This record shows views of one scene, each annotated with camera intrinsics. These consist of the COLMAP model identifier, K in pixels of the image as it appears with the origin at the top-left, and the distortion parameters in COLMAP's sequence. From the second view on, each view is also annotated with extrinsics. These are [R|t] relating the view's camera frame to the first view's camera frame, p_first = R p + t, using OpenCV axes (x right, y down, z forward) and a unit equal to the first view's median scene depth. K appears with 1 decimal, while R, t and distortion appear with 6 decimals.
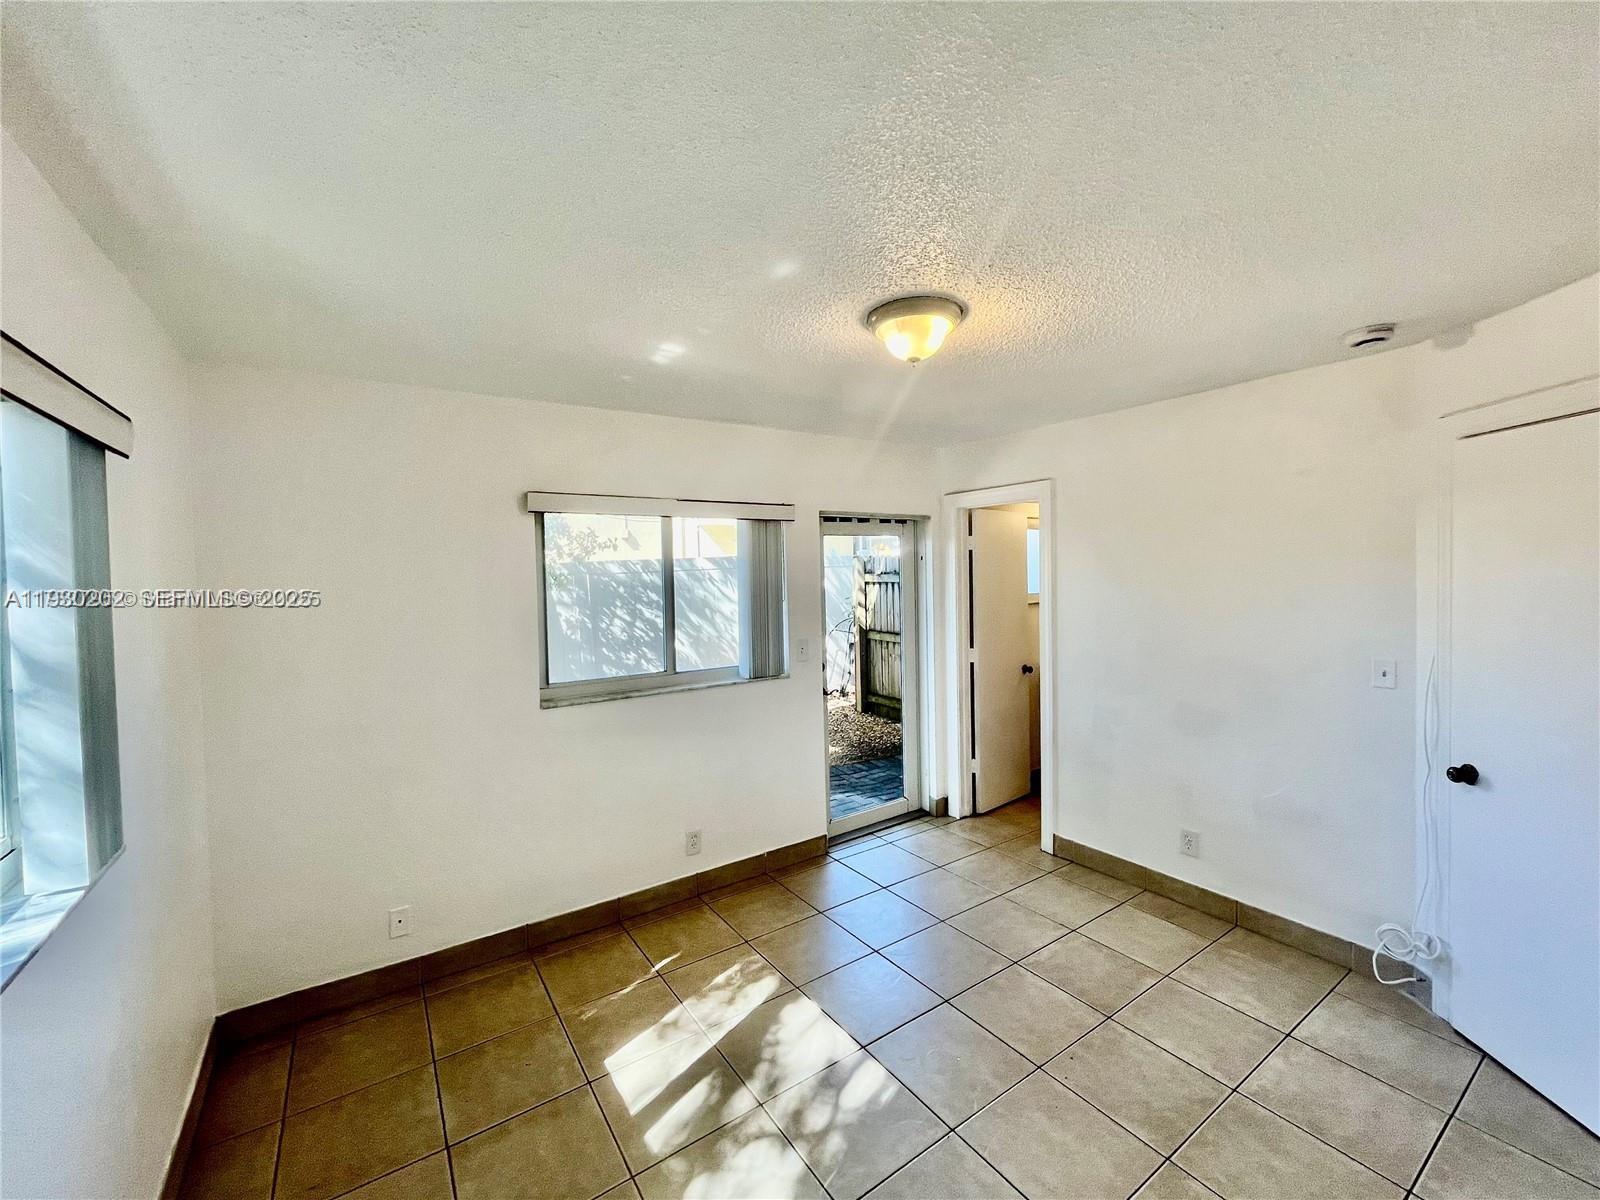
lens RADIAL K [[650.4, 0, 800.7], [0, 650.4, 588.4], [0, 0, 1]] dist [-0.001721, -0.000273]
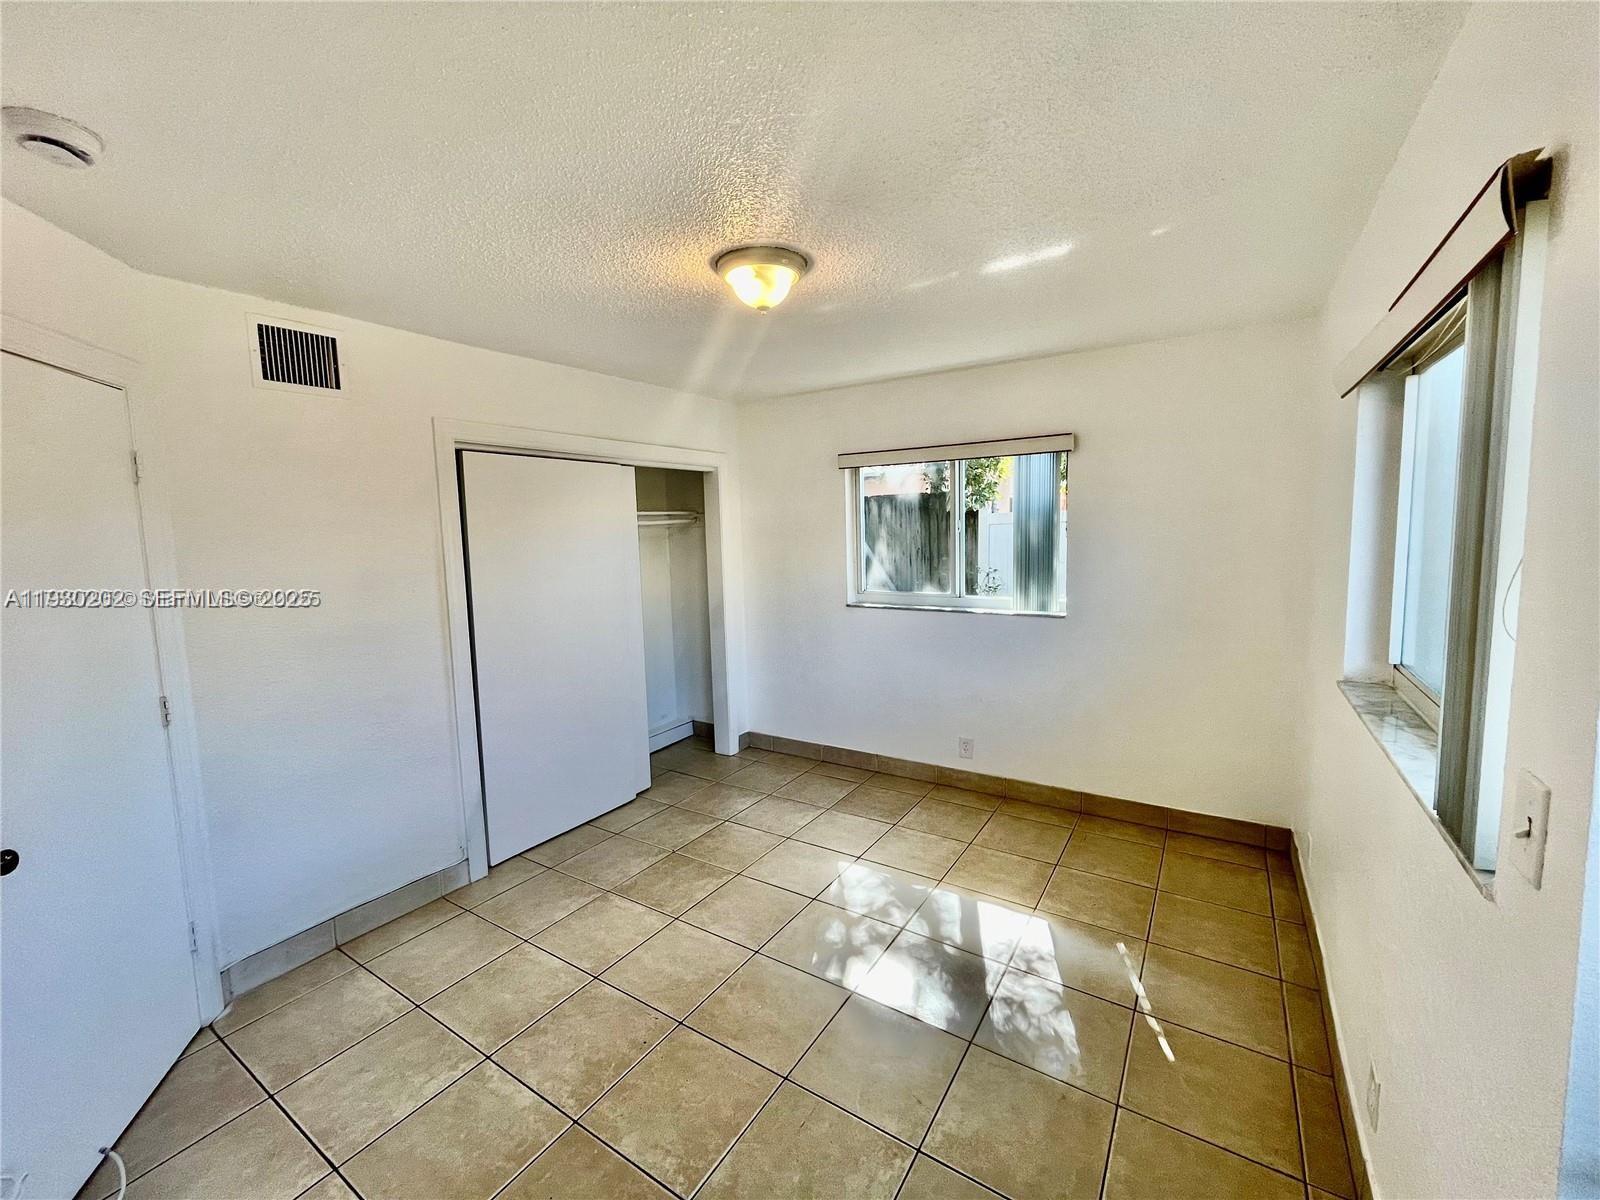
lens RADIAL K [[650.4, 0, 800.7], [0, 650.4, 588.4], [0, 0, 1]] dist [-0.001721, -0.000273]
pose [[-0.918226, 0.082910, -0.387282, 0.445922], [0.035808, 0.991218, 0.127301, -0.027338], [0.394435, 0.103023, -0.913131, 1.605686]]
